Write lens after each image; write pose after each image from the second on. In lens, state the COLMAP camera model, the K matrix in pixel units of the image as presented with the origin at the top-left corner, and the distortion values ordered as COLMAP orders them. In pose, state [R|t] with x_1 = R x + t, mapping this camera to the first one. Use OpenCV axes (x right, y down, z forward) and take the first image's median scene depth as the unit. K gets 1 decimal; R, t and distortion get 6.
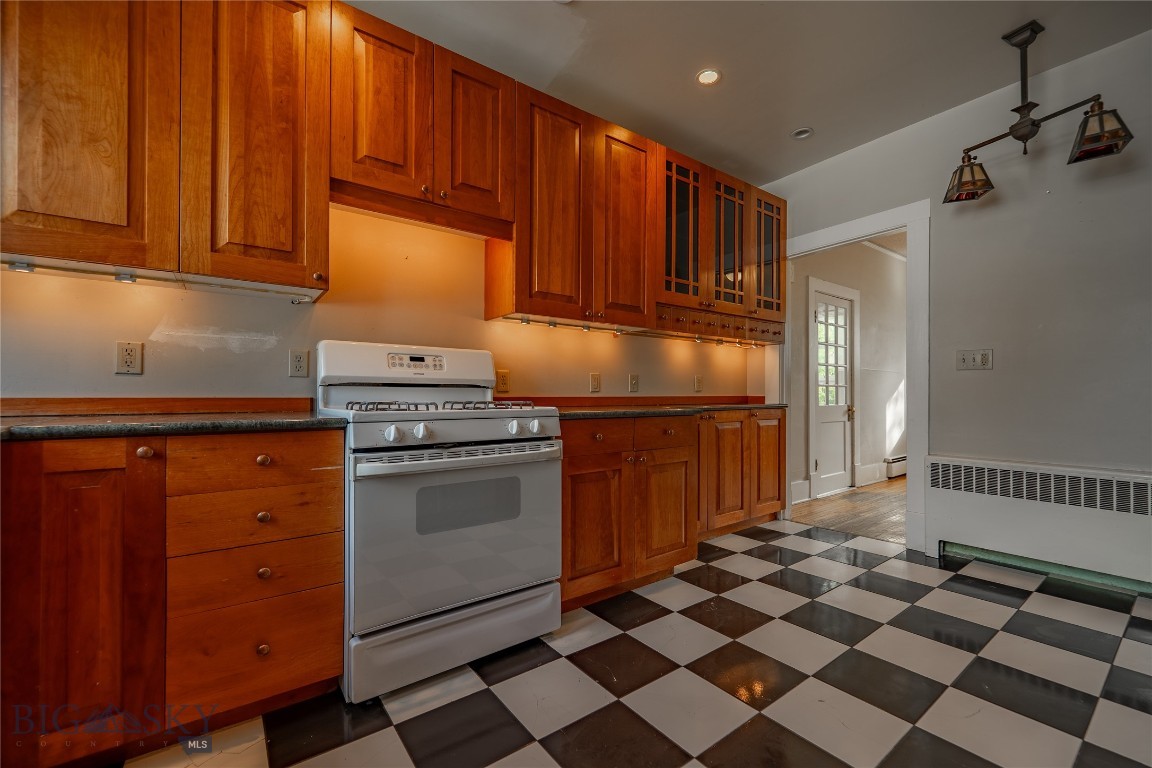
lens RADIAL K [[472.1, 0, 564.4], [0, 472.1, 392.9], [0, 0, 1]] dist [0.000554, -0.000607]
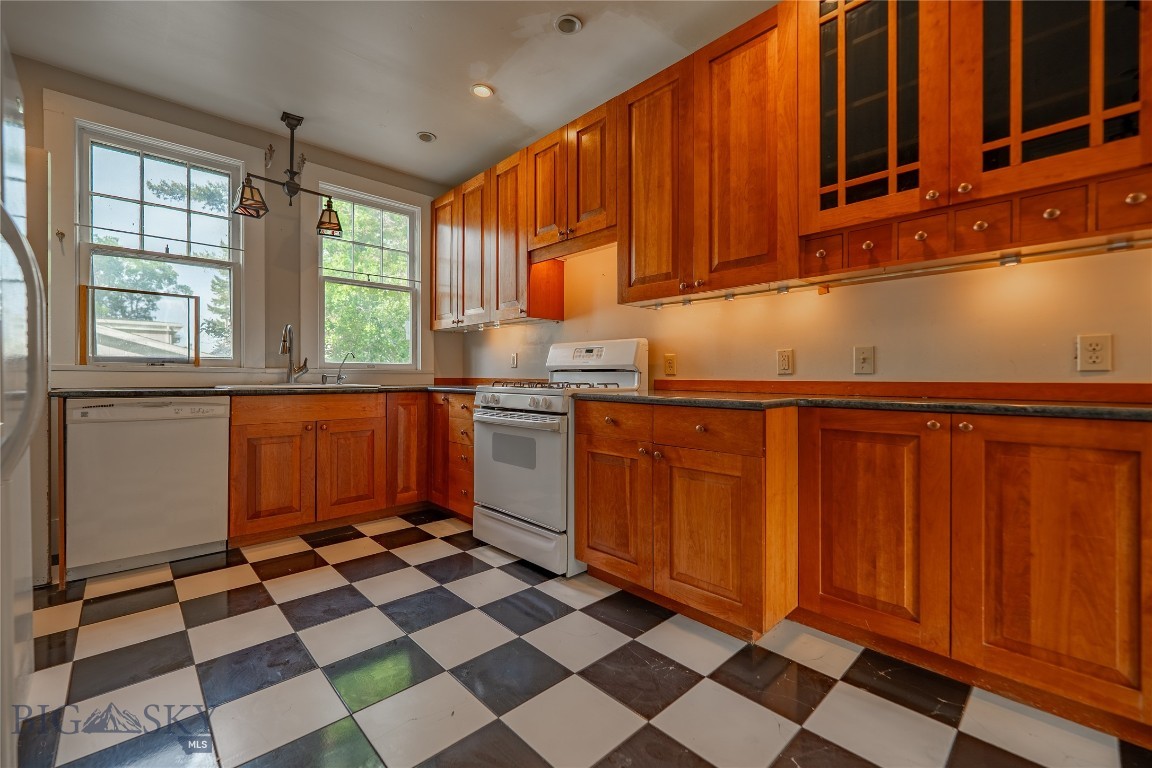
lens RADIAL K [[472.1, 0, 563.7], [0, 472.1, 376.2], [0, 0, 1]] dist [0.000554, -0.000607]
pose [[0.123179, 0.000704, -0.992384, 0.904879], [0.001218, 0.999999, 0.000860, -0.000422], [0.992384, -0.001314, 0.123178, 0.671016]]
